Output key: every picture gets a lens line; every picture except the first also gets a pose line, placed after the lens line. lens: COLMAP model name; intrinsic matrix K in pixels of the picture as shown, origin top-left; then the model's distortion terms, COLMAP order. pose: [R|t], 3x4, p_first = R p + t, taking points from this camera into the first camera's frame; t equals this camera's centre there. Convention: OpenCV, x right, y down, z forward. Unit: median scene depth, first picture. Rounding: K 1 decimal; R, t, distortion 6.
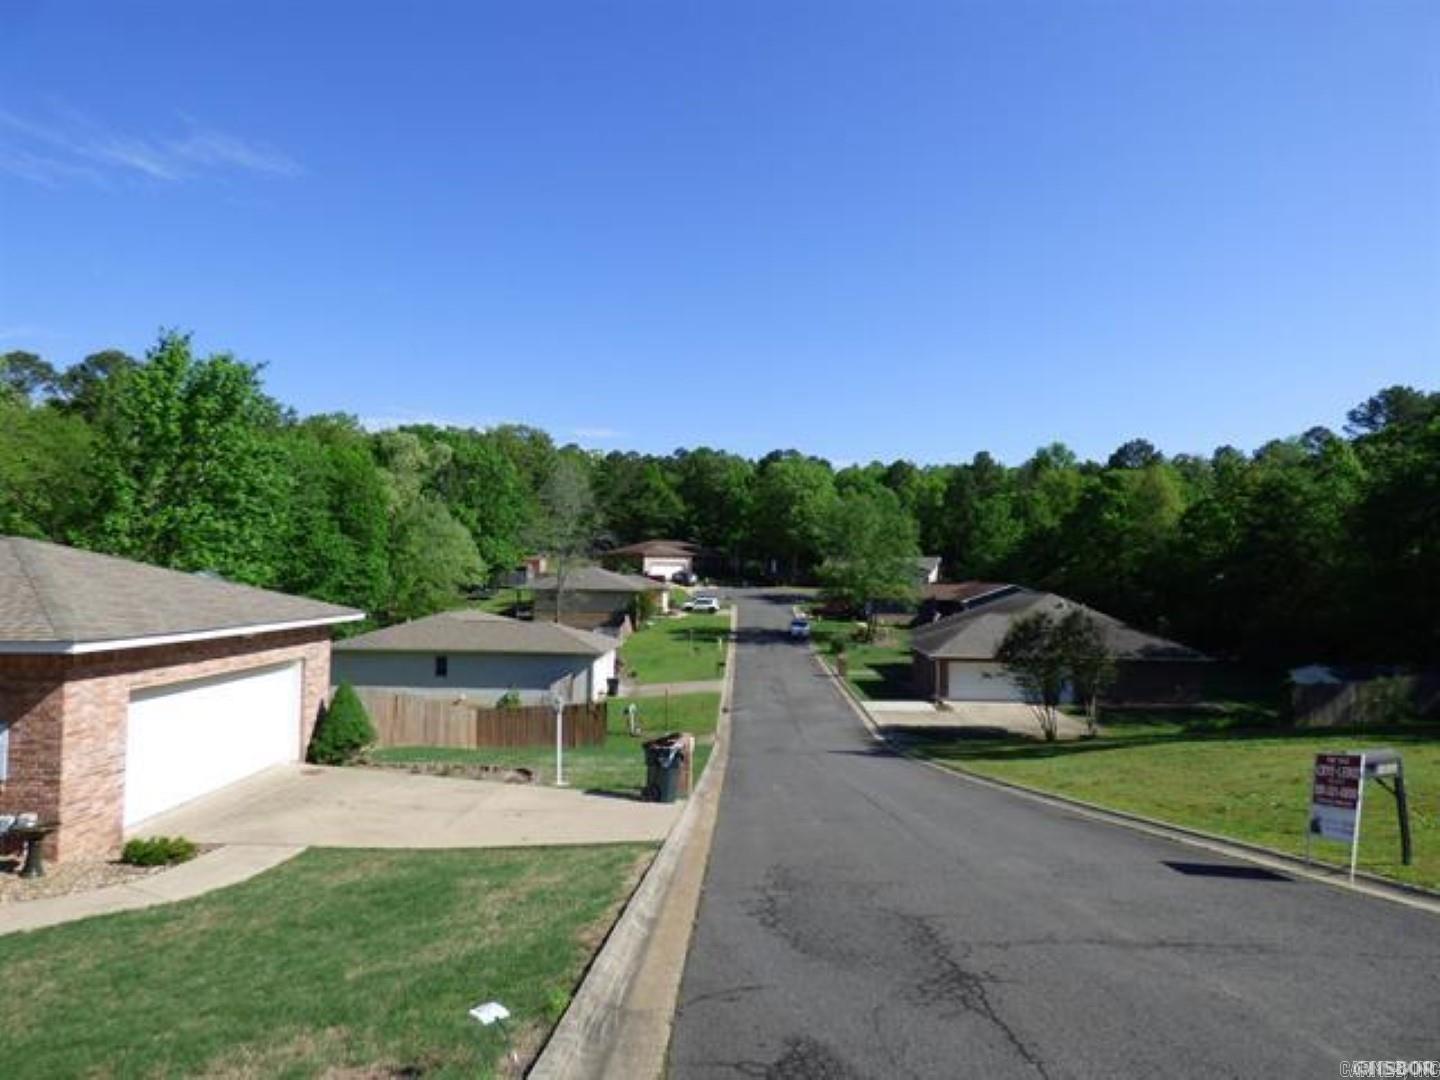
lens RADIAL K [[877.4, 0, 717.8], [0, 877.4, 535.6], [0, 0, 1]] dist [-0.006040, -0.000240]
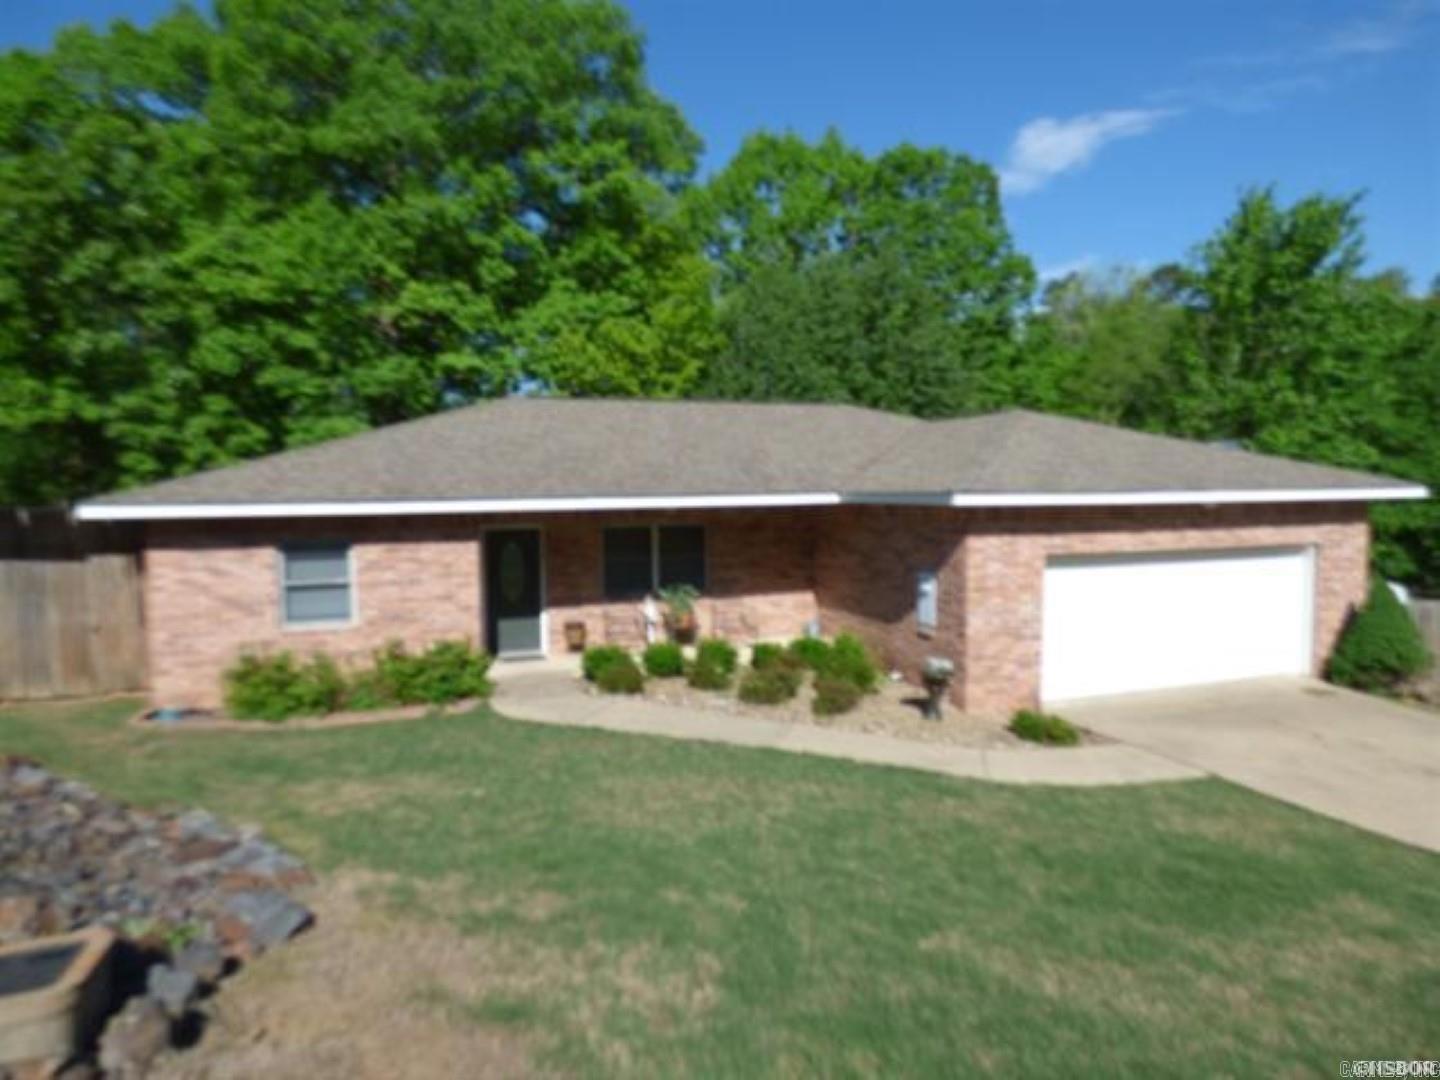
lens RADIAL K [[874.2, 0, 718.2], [0, 874.2, 546.6], [0, 0, 1]] dist [-0.036661, 0.018935]
pose [[0.351065, 0.053084, -0.934845, 0.041823], [0.054035, 0.995579, 0.076824, 0.050338], [0.934791, -0.077484, 0.346645, 0.224783]]
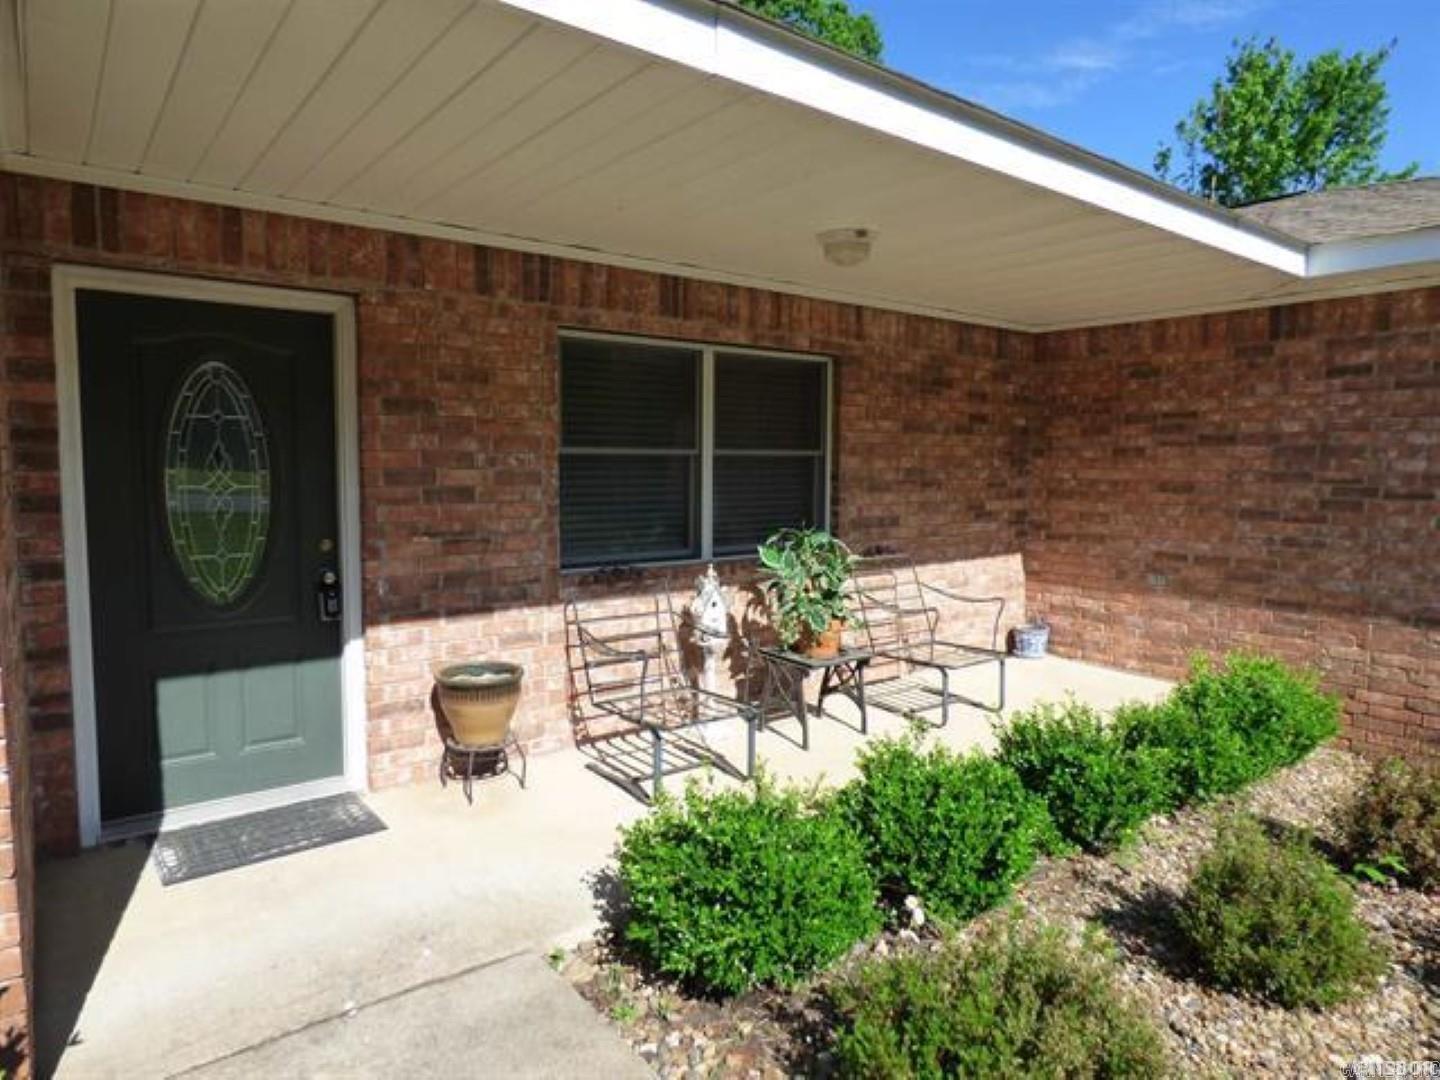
lens RADIAL K [[864.9, 0, 720.0], [0, 864.9, 540.0], [0, 0, 1]] dist [0.000095, 0.000133]
pose [[0.618476, 0.062062, -0.783349, -0.466730], [0.034055, 0.993823, 0.105625, 0.112016], [0.785065, -0.092004, 0.612542, 0.283951]]
